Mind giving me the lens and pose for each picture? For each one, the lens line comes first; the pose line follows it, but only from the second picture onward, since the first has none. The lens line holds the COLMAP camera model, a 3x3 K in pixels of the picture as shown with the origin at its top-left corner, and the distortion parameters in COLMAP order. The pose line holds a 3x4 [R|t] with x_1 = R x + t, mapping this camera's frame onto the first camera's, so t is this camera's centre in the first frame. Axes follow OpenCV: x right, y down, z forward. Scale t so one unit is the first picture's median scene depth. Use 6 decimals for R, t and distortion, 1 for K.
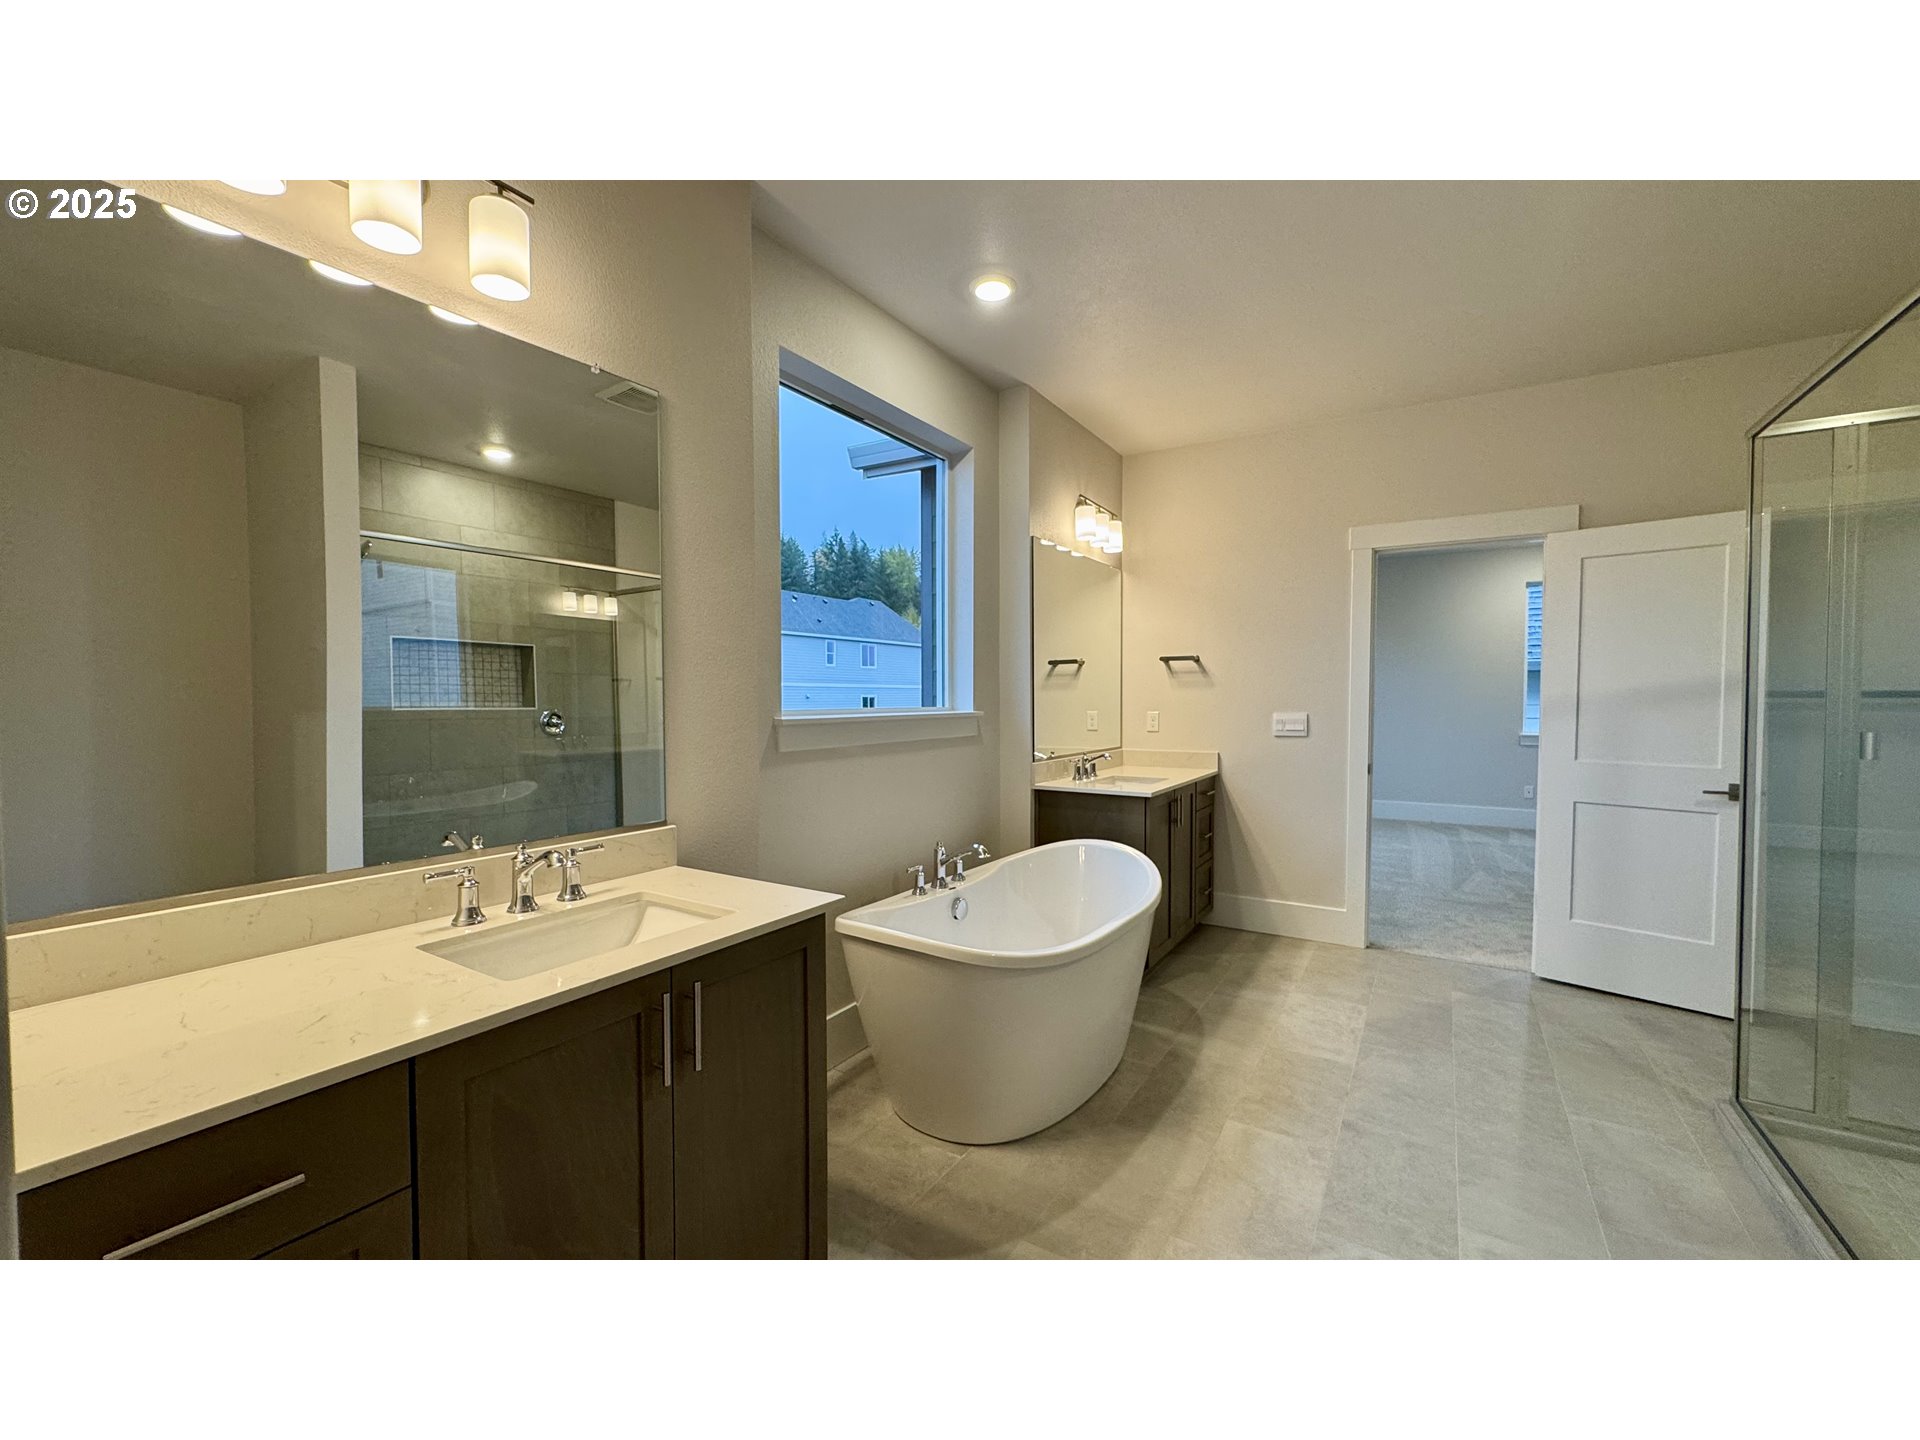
lens RADIAL K [[766.2, 0, 969.3], [0, 766.2, 716.1], [0, 0, 1]] dist [0.002220, 0.000148]
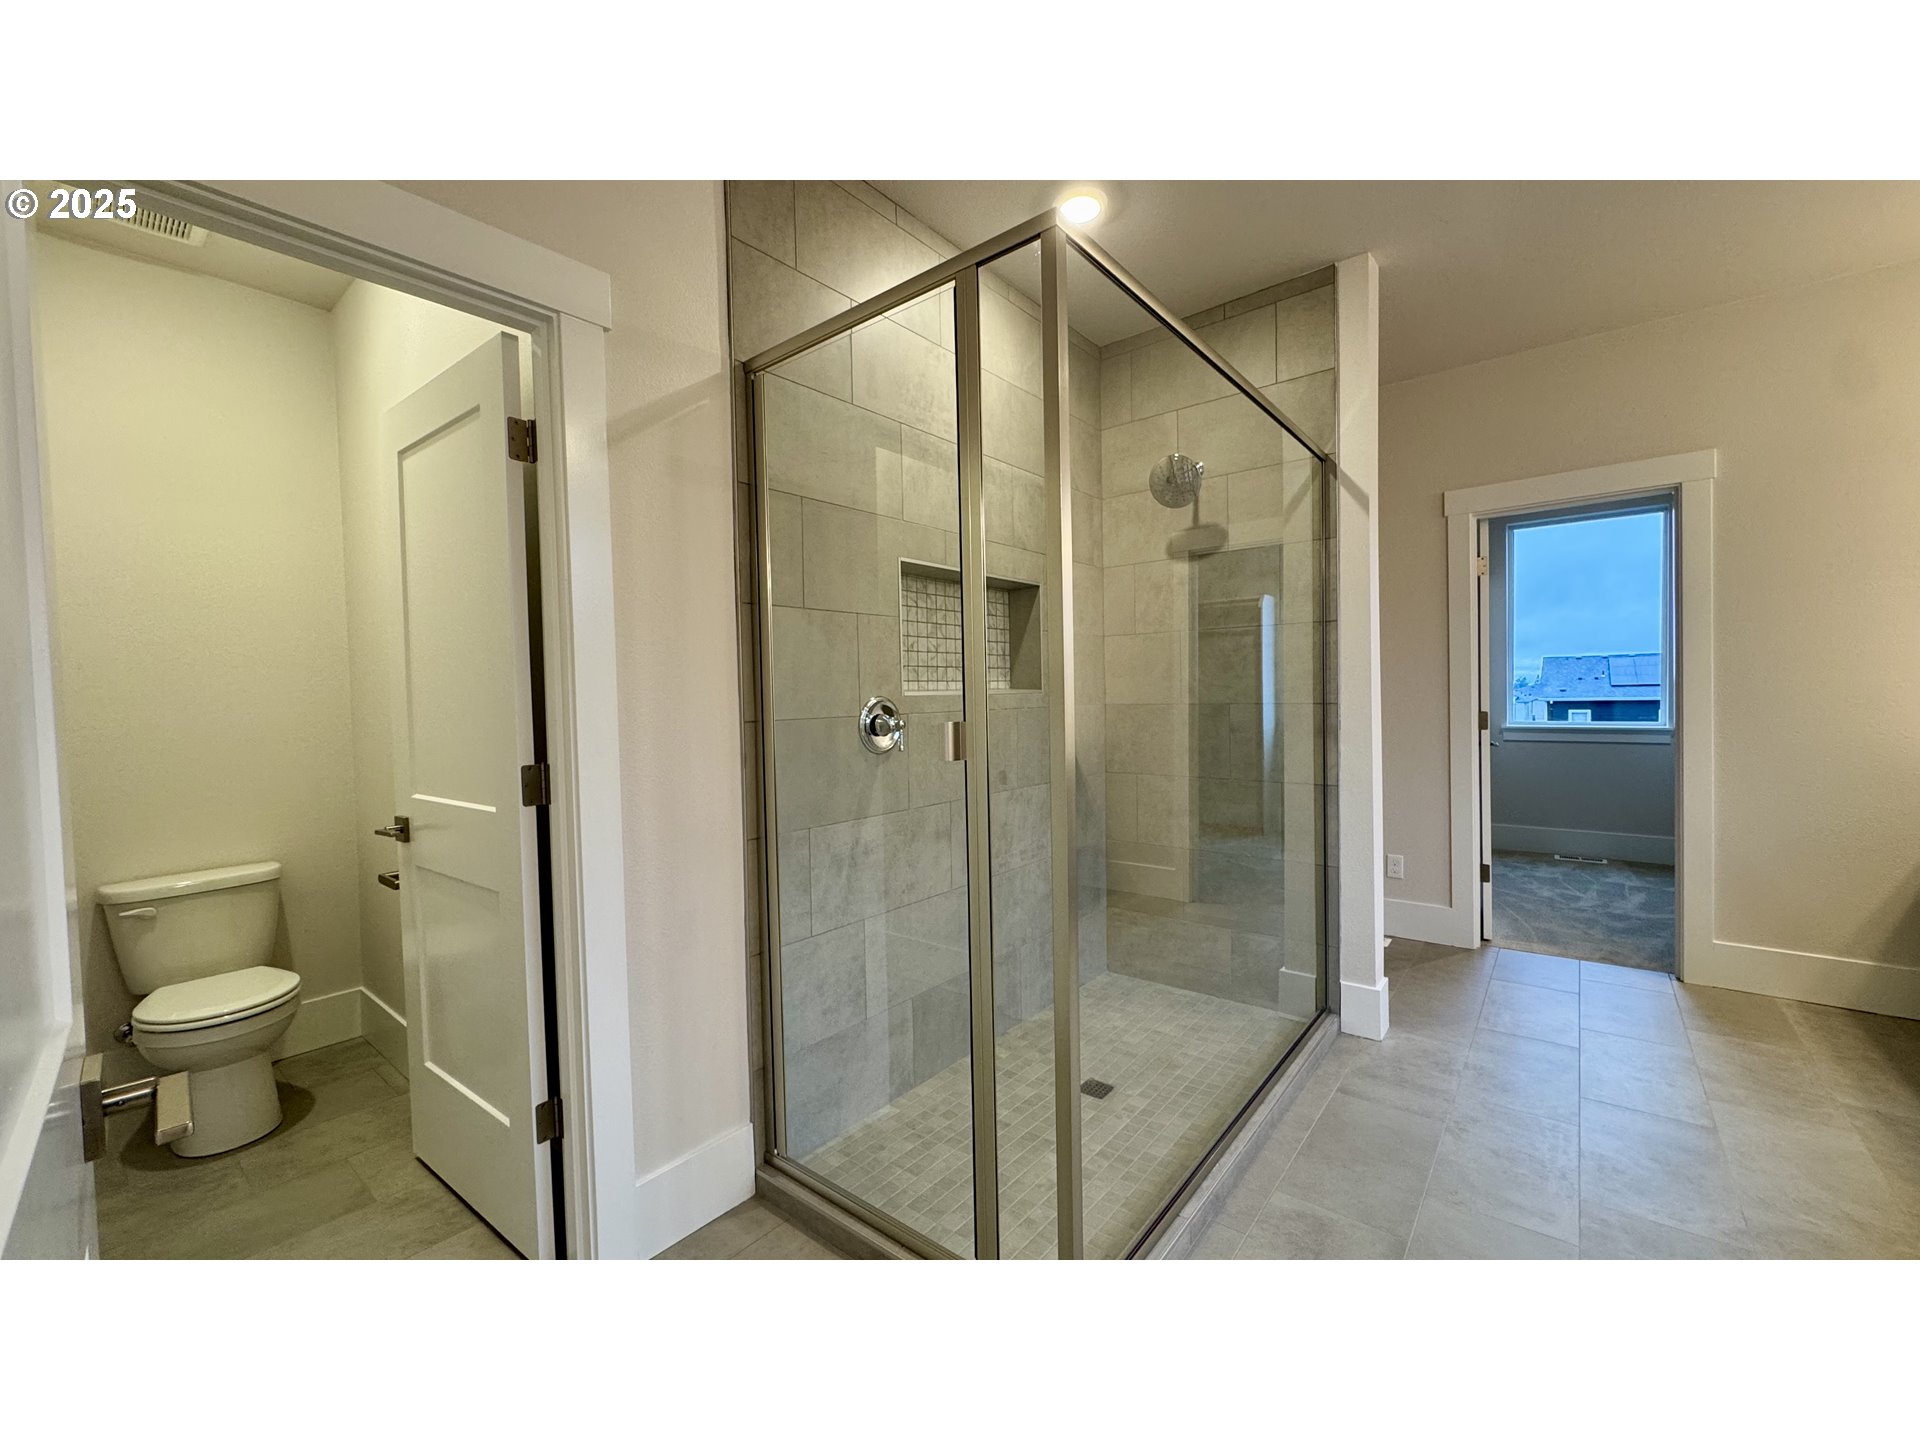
lens RADIAL K [[766.2, 0, 963.3], [0, 766.2, 715.0], [0, 0, 1]] dist [0.002220, 0.000148]
pose [[-0.992005, 0.017193, 0.125021, 1.023286], [0.023580, 0.998481, 0.049791, -0.019279], [-0.123975, 0.052341, -0.990904, 1.623889]]
